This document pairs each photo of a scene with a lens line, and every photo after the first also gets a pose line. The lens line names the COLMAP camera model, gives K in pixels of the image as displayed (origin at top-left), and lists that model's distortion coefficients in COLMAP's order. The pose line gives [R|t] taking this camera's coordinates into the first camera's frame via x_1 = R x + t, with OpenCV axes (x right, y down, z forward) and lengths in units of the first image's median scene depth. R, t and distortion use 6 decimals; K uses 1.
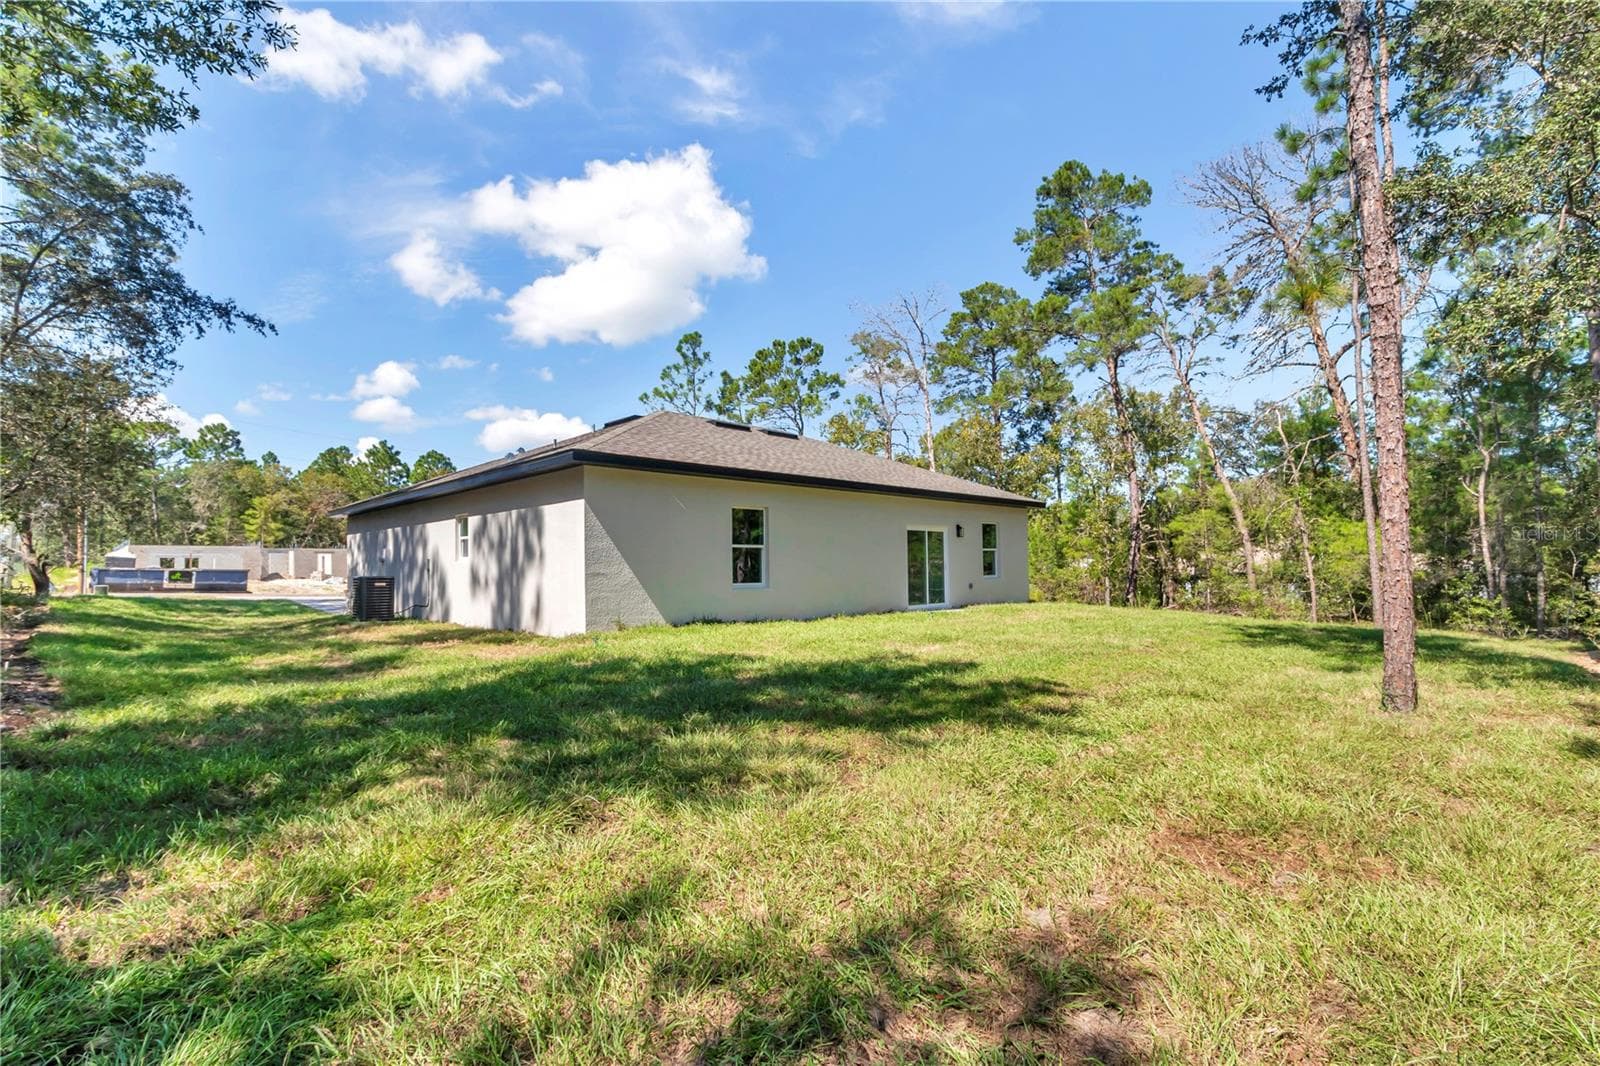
lens RADIAL K [[733.7, 0, 801.9], [0, 733.7, 545.0], [0, 0, 1]] dist [0.001393, 0.000076]
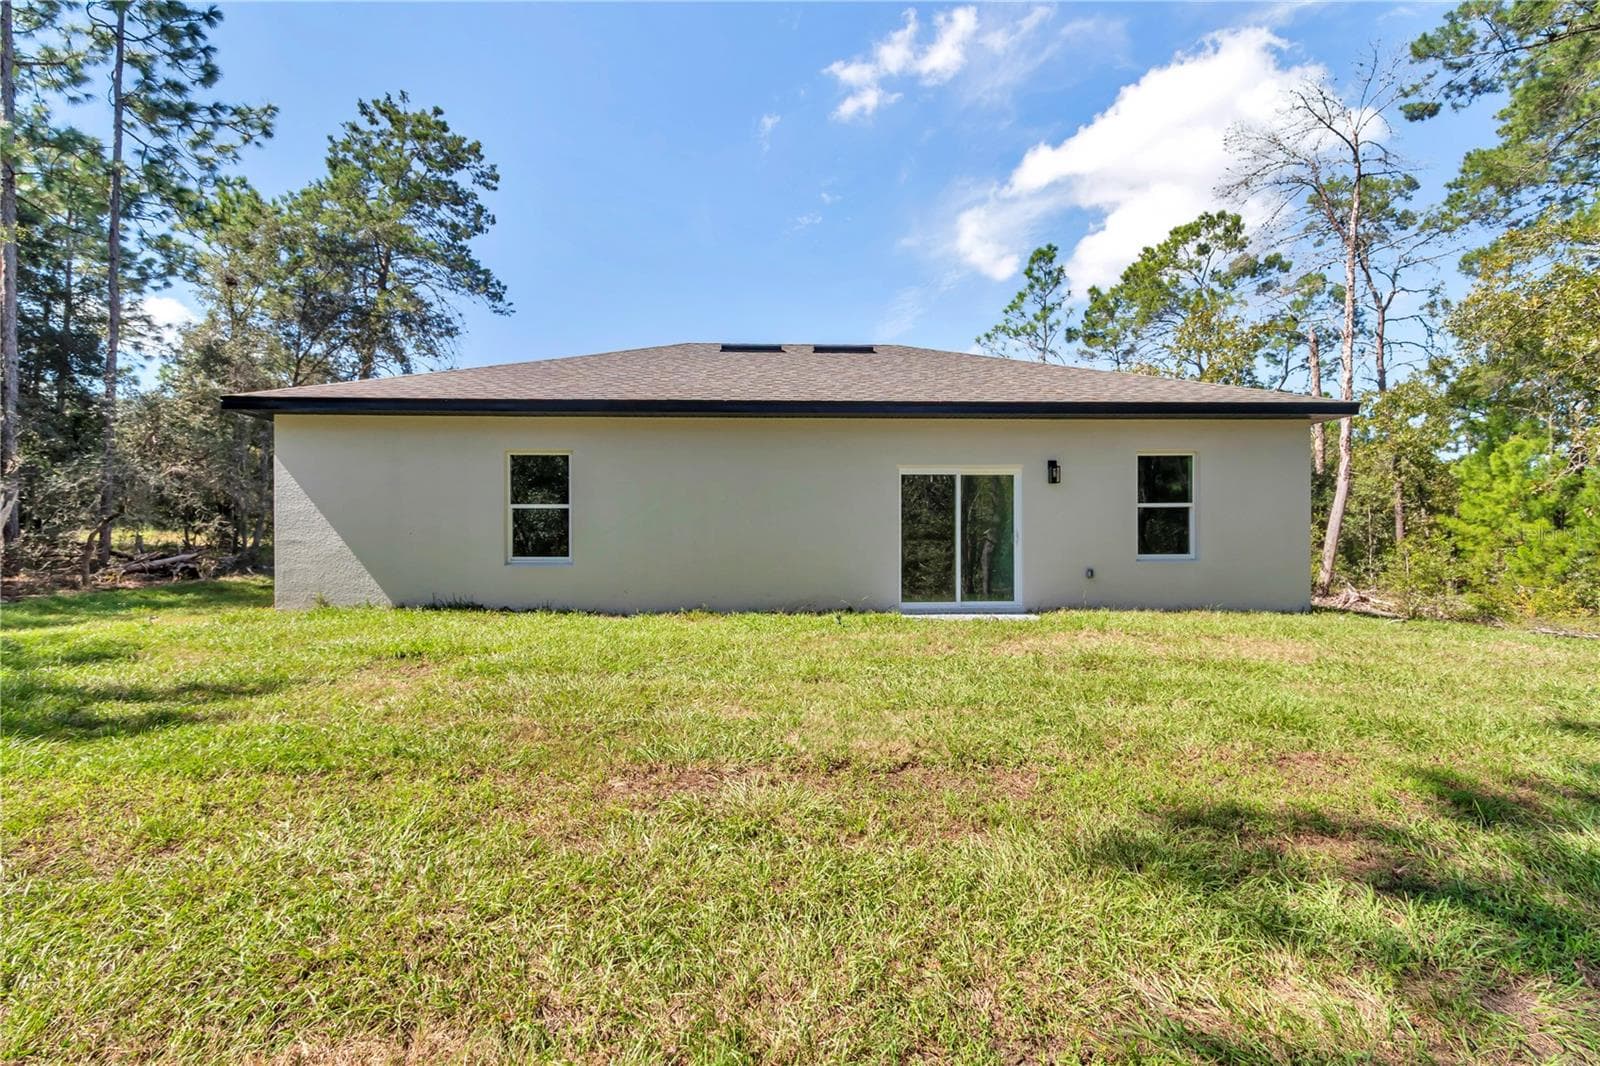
lens RADIAL K [[733.7, 0, 801.9], [0, 733.7, 545.0], [0, 0, 1]] dist [0.001393, 0.000076]
pose [[0.739561, 0.009706, -0.673020, 0.426237], [0.017029, 0.999306, 0.033124, 0.014135], [0.672874, -0.035958, 0.738883, 0.447549]]
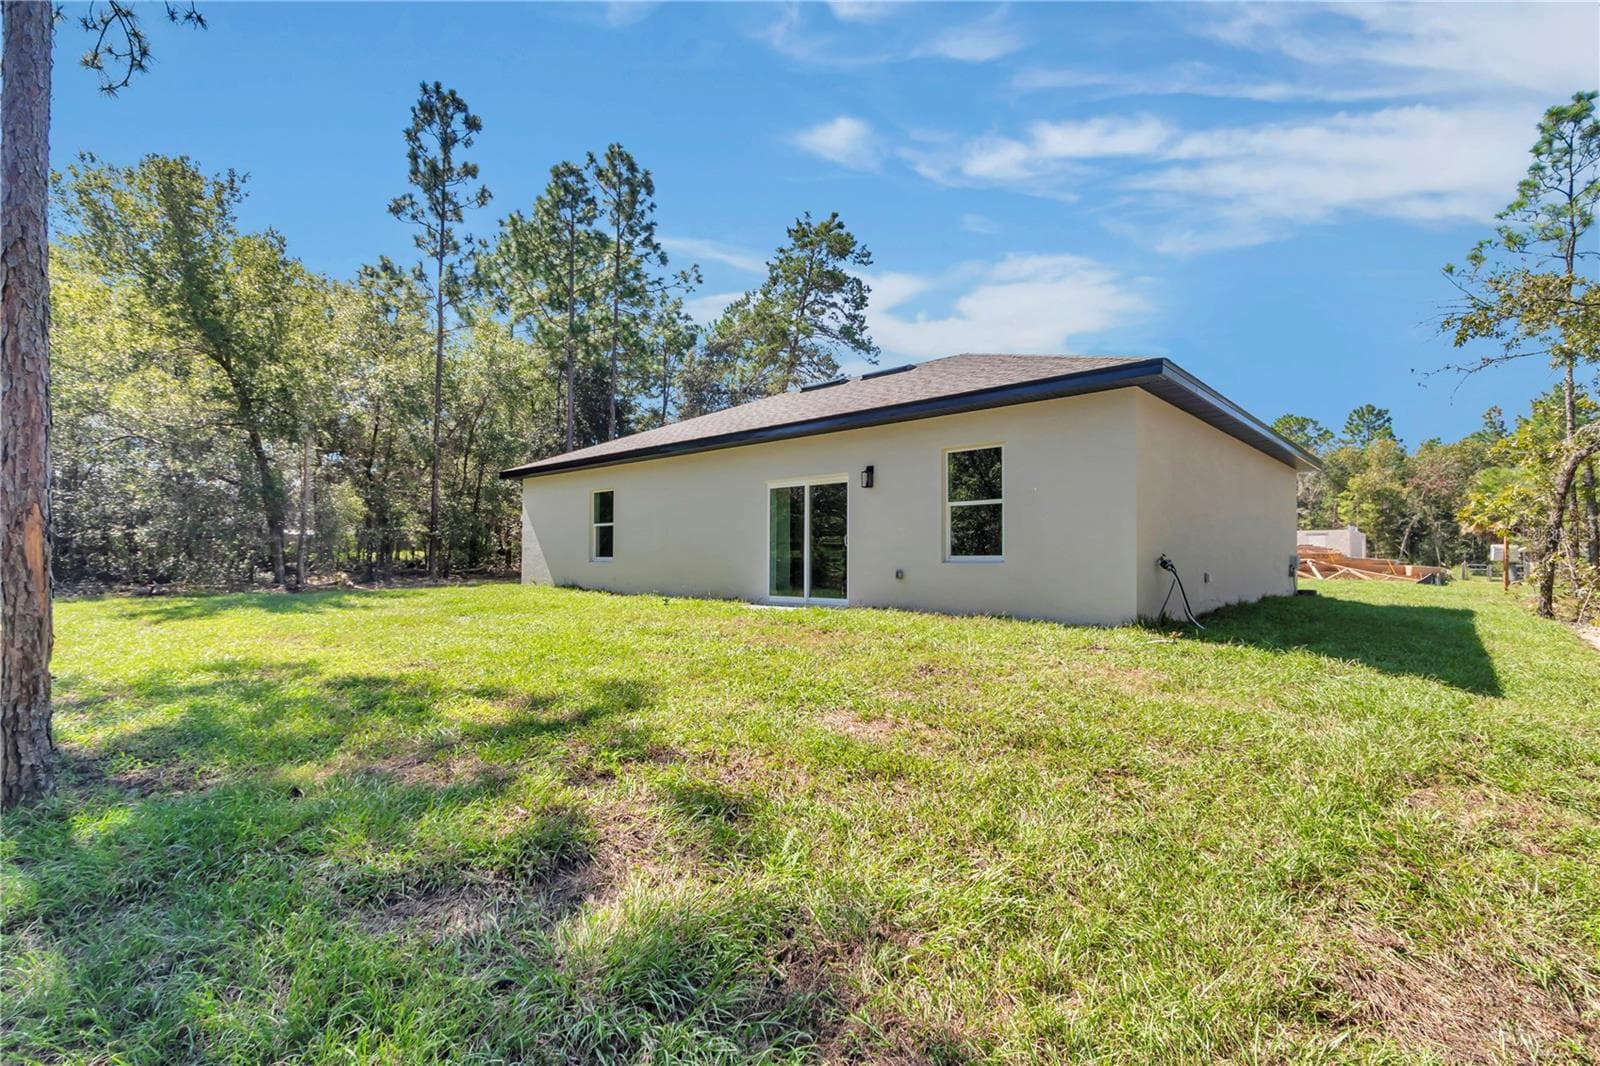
lens RADIAL K [[733.7, 0, 801.9], [0, 733.7, 545.0], [0, 0, 1]] dist [0.001393, 0.000076]
pose [[0.043801, -0.008697, -0.999002, 0.752786], [0.029714, 0.999531, -0.007399, 0.035964], [0.998598, -0.029360, 0.044039, 0.881356]]
